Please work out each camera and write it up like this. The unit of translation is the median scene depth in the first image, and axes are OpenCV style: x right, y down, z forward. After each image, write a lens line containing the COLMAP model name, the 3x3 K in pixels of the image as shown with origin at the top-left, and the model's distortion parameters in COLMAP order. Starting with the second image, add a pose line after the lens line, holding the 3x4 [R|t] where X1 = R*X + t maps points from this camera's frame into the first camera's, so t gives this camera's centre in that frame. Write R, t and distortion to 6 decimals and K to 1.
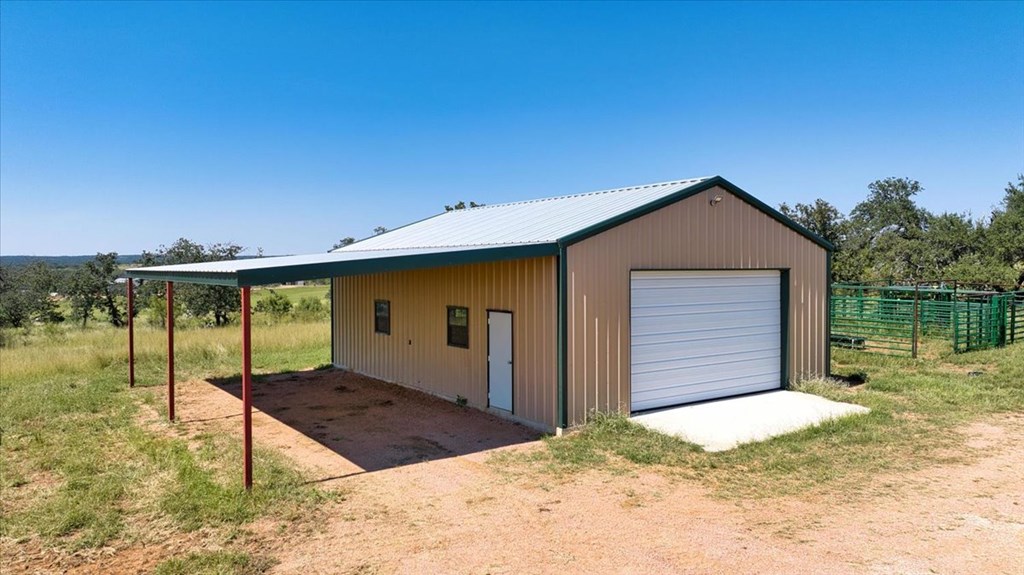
lens RADIAL K [[720.9, 0, 513.8], [0, 720.9, 284.1], [0, 0, 1]] dist [-0.007963, -0.021020]
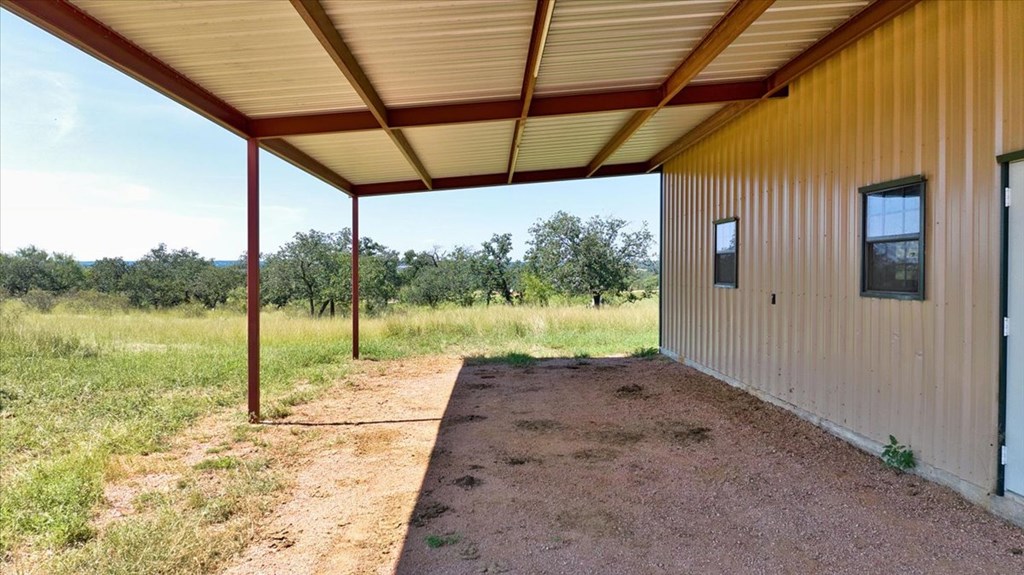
lens RADIAL K [[720.9, 0, 510.9], [0, 720.9, 279.9], [0, 0, 1]] dist [-0.007963, -0.021020]
pose [[0.833344, 0.011702, -0.552630, -0.035050], [-0.018558, 0.999805, -0.006814, 0.075311], [0.552443, 0.015934, 0.833399, 0.545882]]
